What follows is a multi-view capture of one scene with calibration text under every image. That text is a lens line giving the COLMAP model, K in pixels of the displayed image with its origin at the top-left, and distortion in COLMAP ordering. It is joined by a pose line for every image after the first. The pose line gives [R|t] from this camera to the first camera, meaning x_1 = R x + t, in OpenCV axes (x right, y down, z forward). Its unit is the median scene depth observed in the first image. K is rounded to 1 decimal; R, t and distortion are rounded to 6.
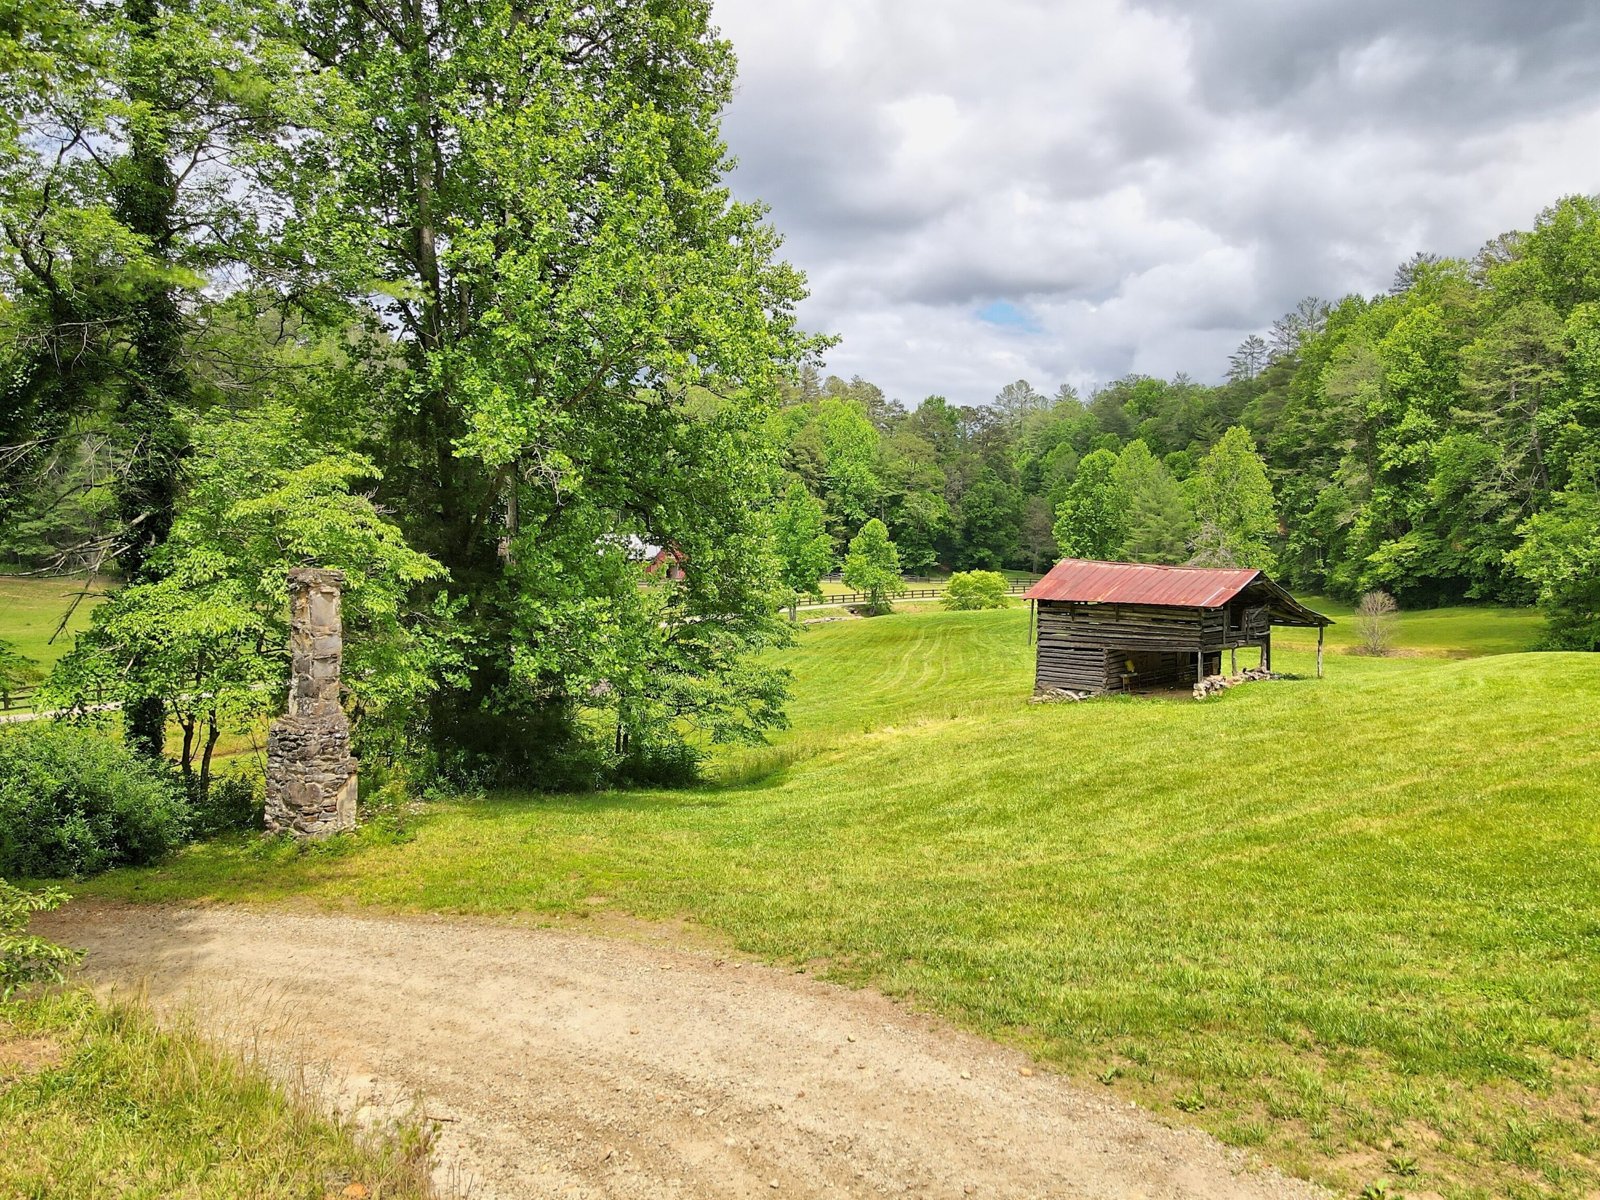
lens RADIAL K [[1181.5, 0, 800.0], [0, 1181.5, 600.0], [0, 0, 1]] dist [0.000404, 0.008554]
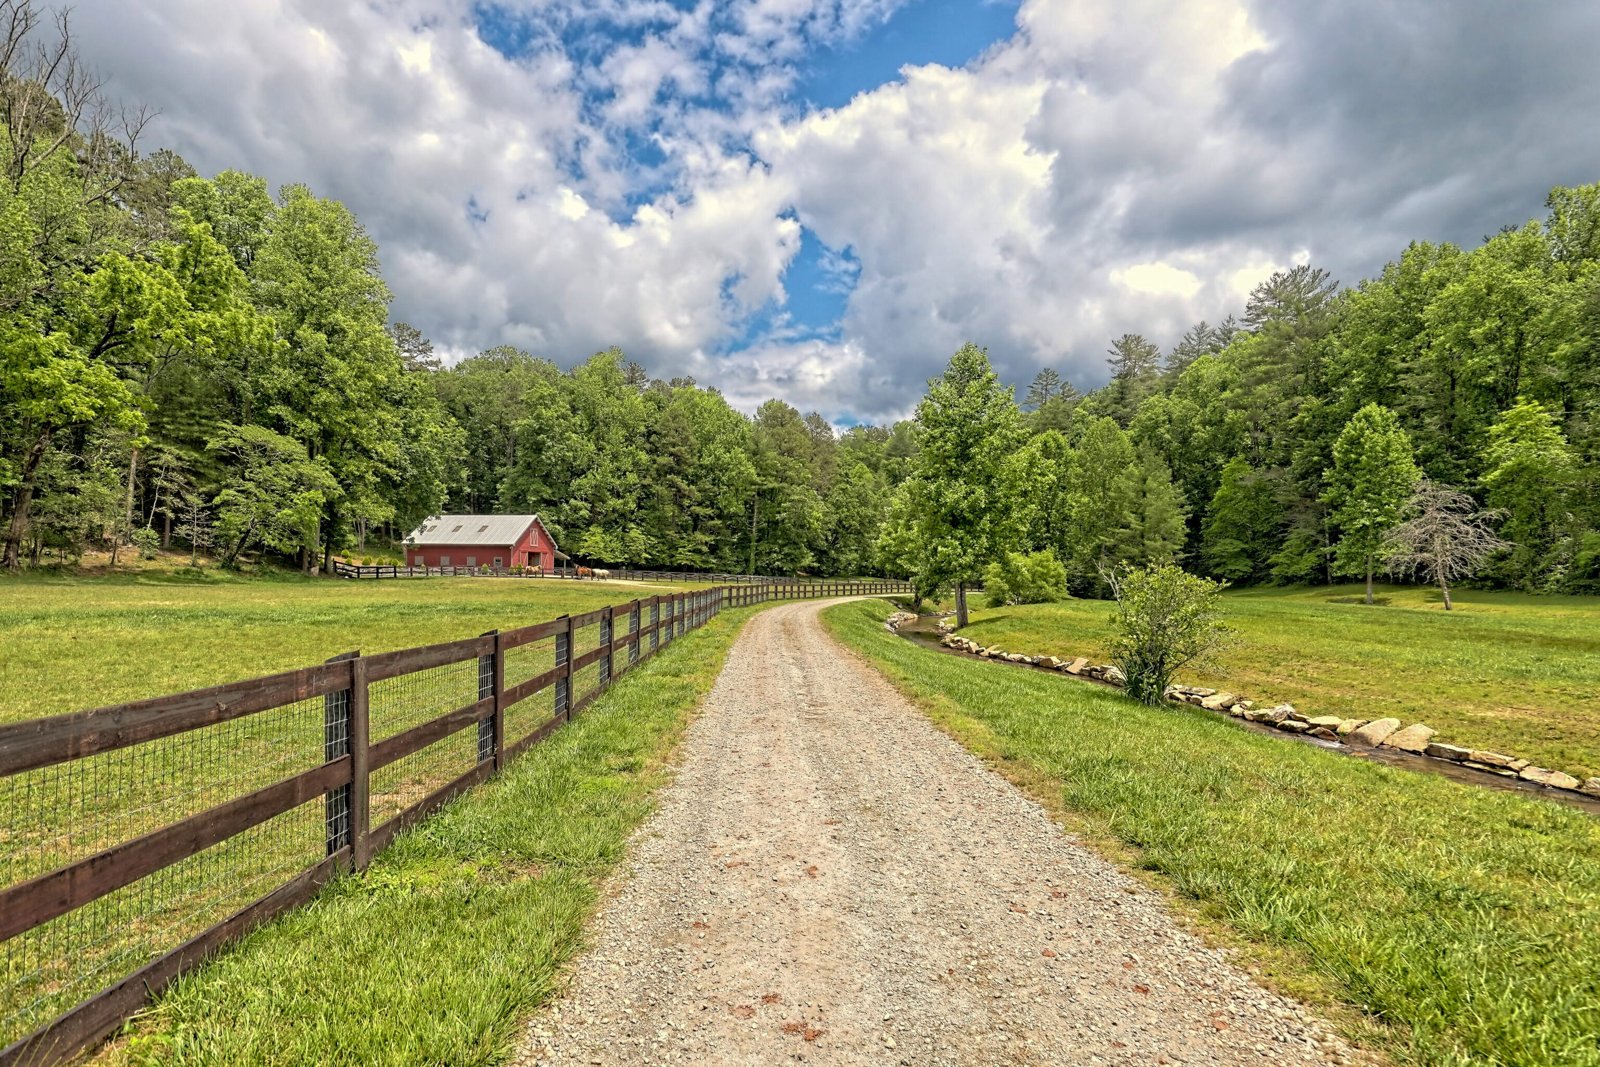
lens RADIAL K [[827.4, 0, 774.8], [0, 827.4, 584.6], [0, 0, 1]] dist [-0.002061, -0.000240]
pose [[0.947541, 0.007271, 0.319552, -0.221858], [0.006620, 0.999080, -0.042362, 0.021798], [-0.319567, 0.042255, 0.946621, 0.753007]]
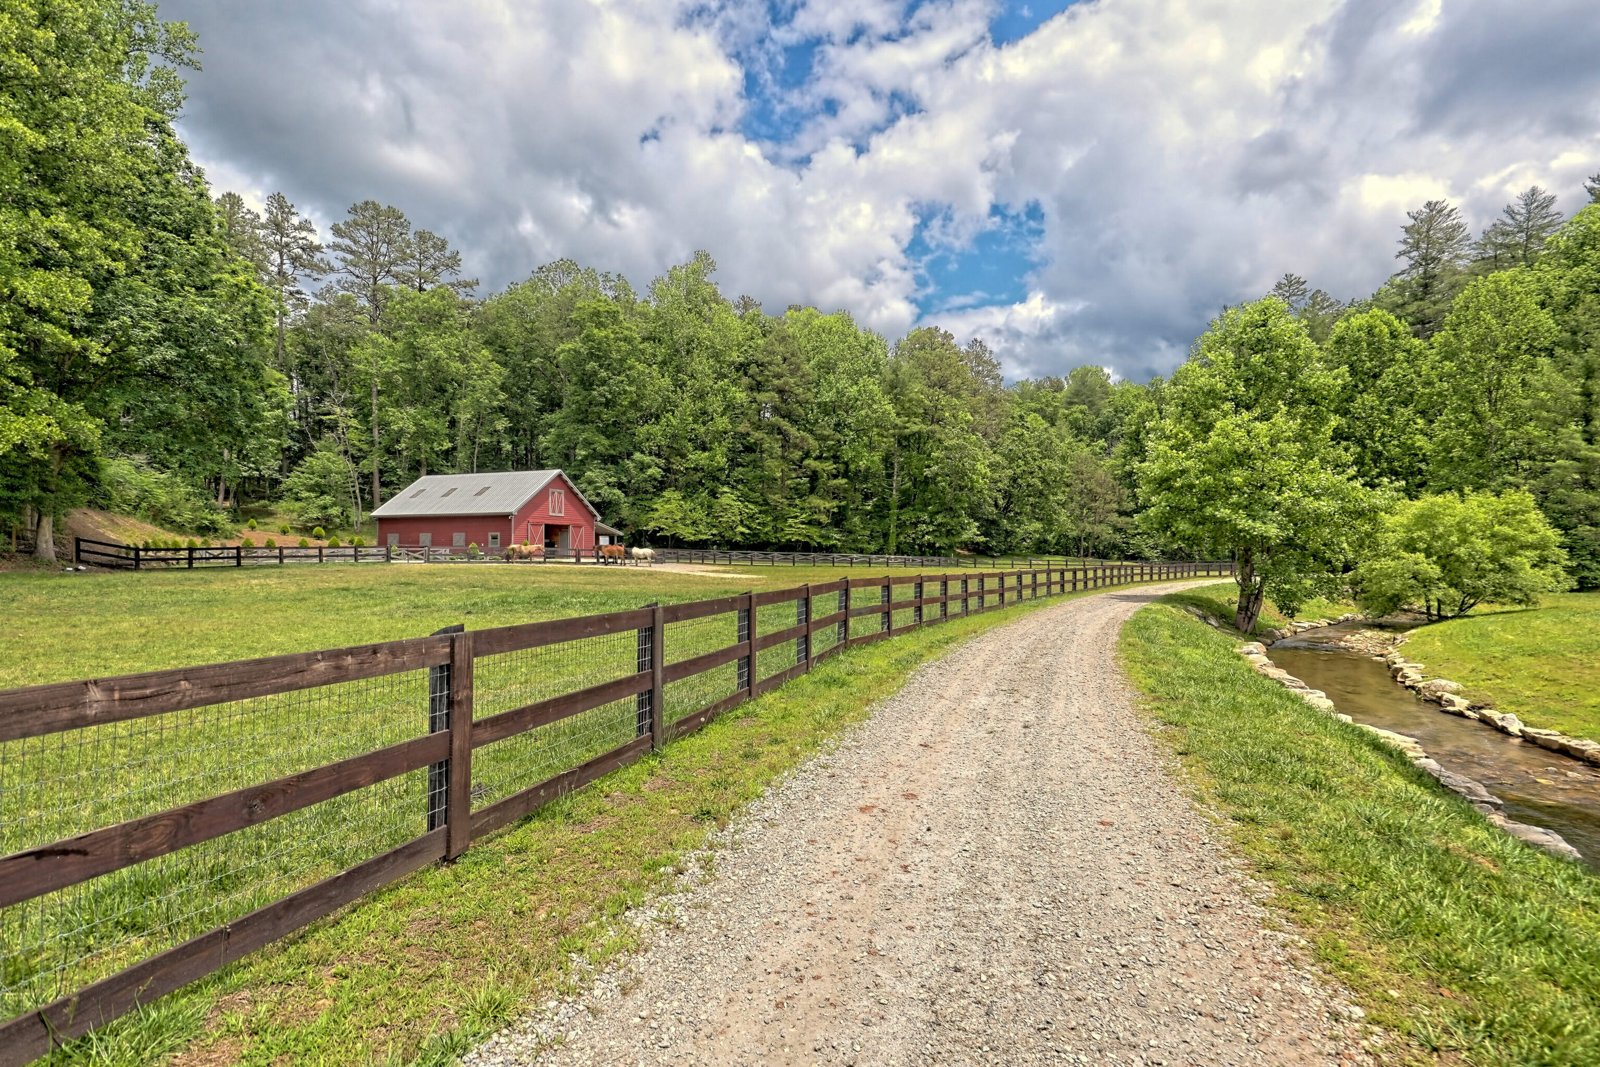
lens RADIAL K [[813.8, 0, 800.0], [0, 813.8, 533.5], [0, 0, 1]] dist [0.001392, 0.000158]
pose [[0.986638, 0.002072, 0.162917, -0.104794], [0.011822, 0.996373, -0.084265, 0.005565], [-0.162500, 0.085065, 0.983035, 1.073062]]
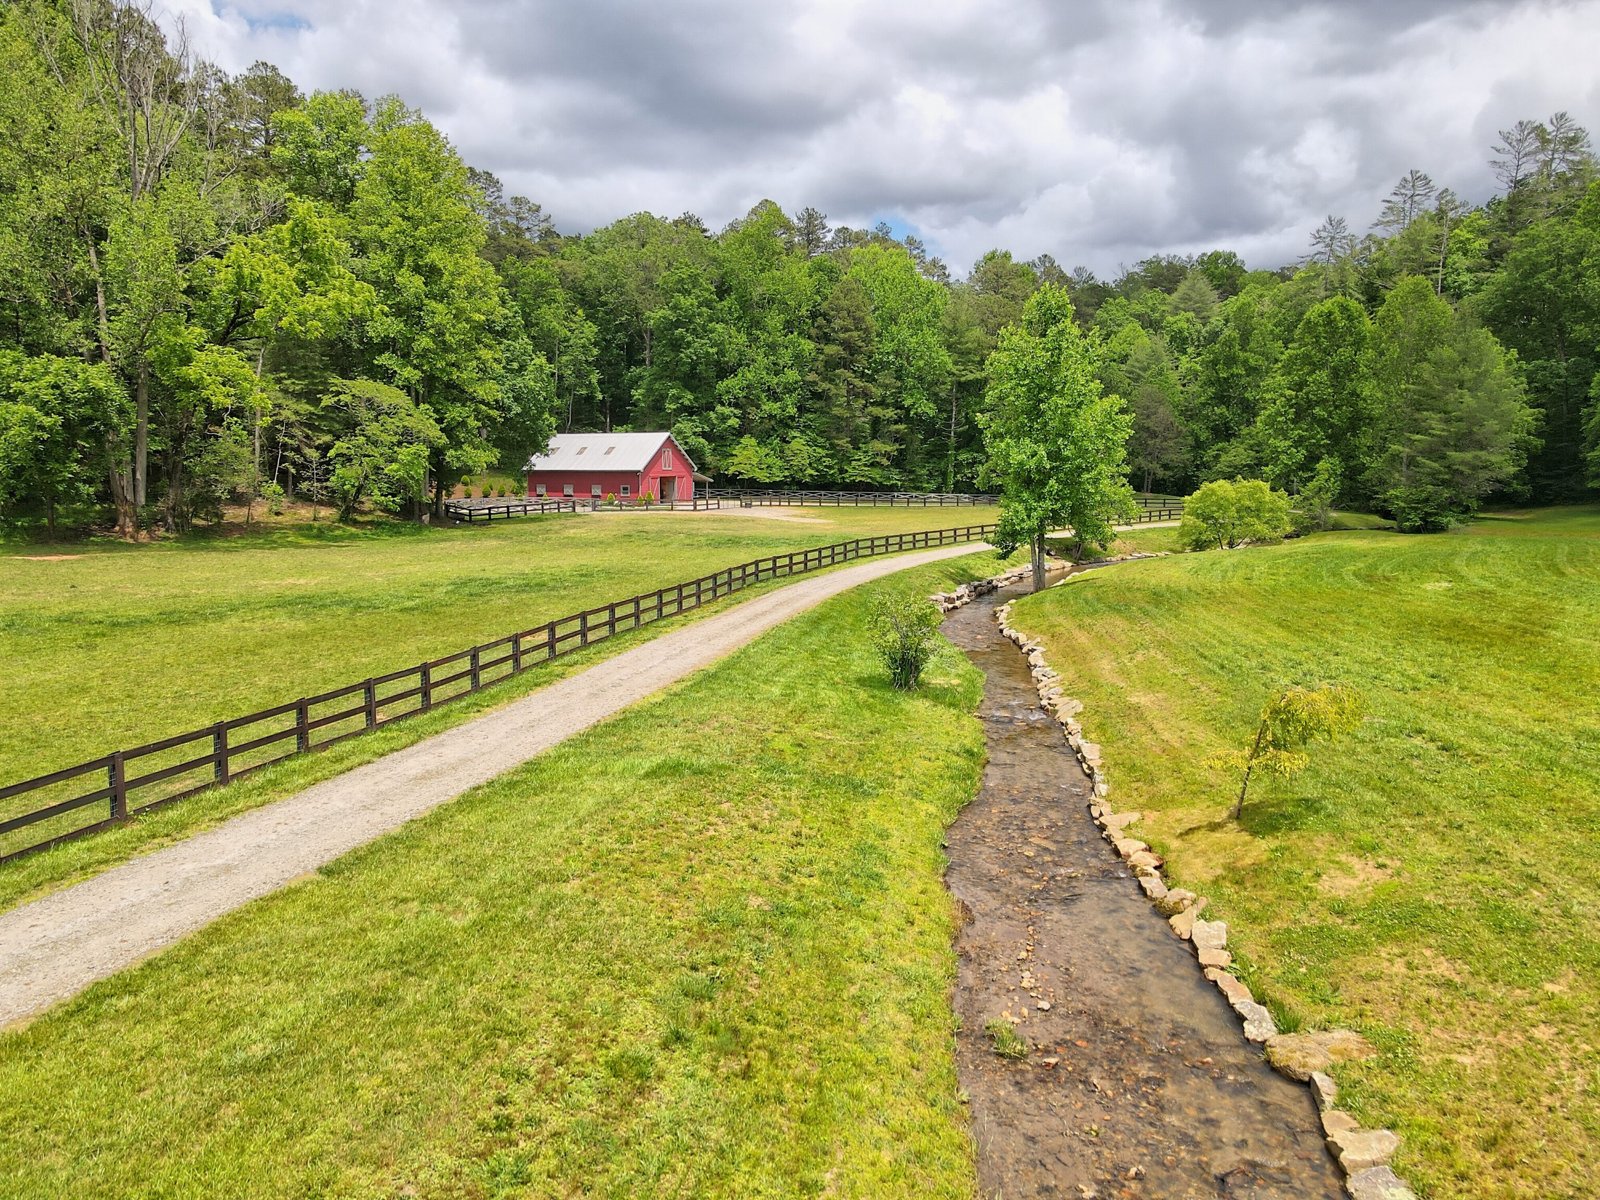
lens RADIAL K [[1197.6, 0, 804.7], [0, 1197.6, 595.8], [0, 0, 1]] dist [-0.012127, 0.047399]
pose [[0.994796, -0.015528, 0.100696, -0.169925], [0.009988, 0.998420, 0.055288, -0.003277], [-0.101396, -0.053995, 0.993380, 0.571109]]
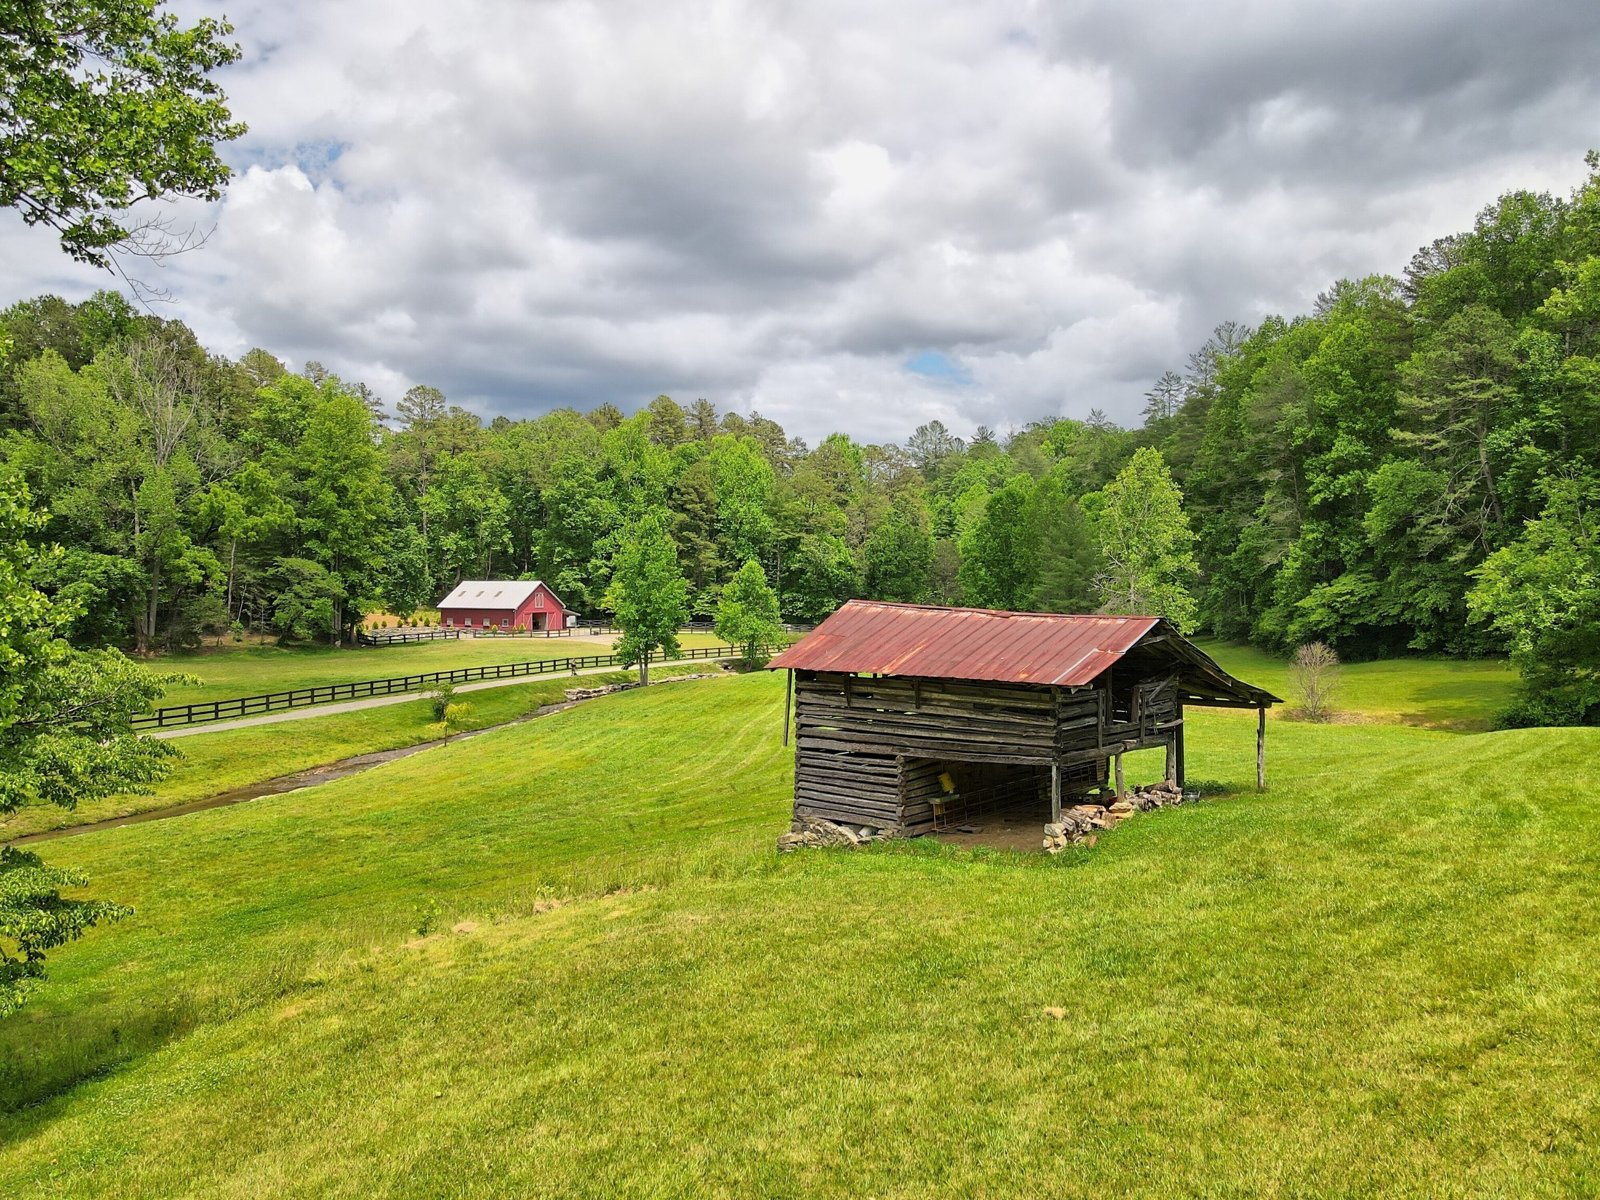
lens RADIAL K [[1197.6, 0, 804.7], [0, 1197.6, 595.8], [0, 0, 1]] dist [-0.012127, 0.047399]
pose [[0.997921, -0.003419, 0.064353, 0.056944], [0.006332, 0.998962, -0.045111, -0.003360], [-0.064132, 0.045425, 0.996907, 0.136347]]
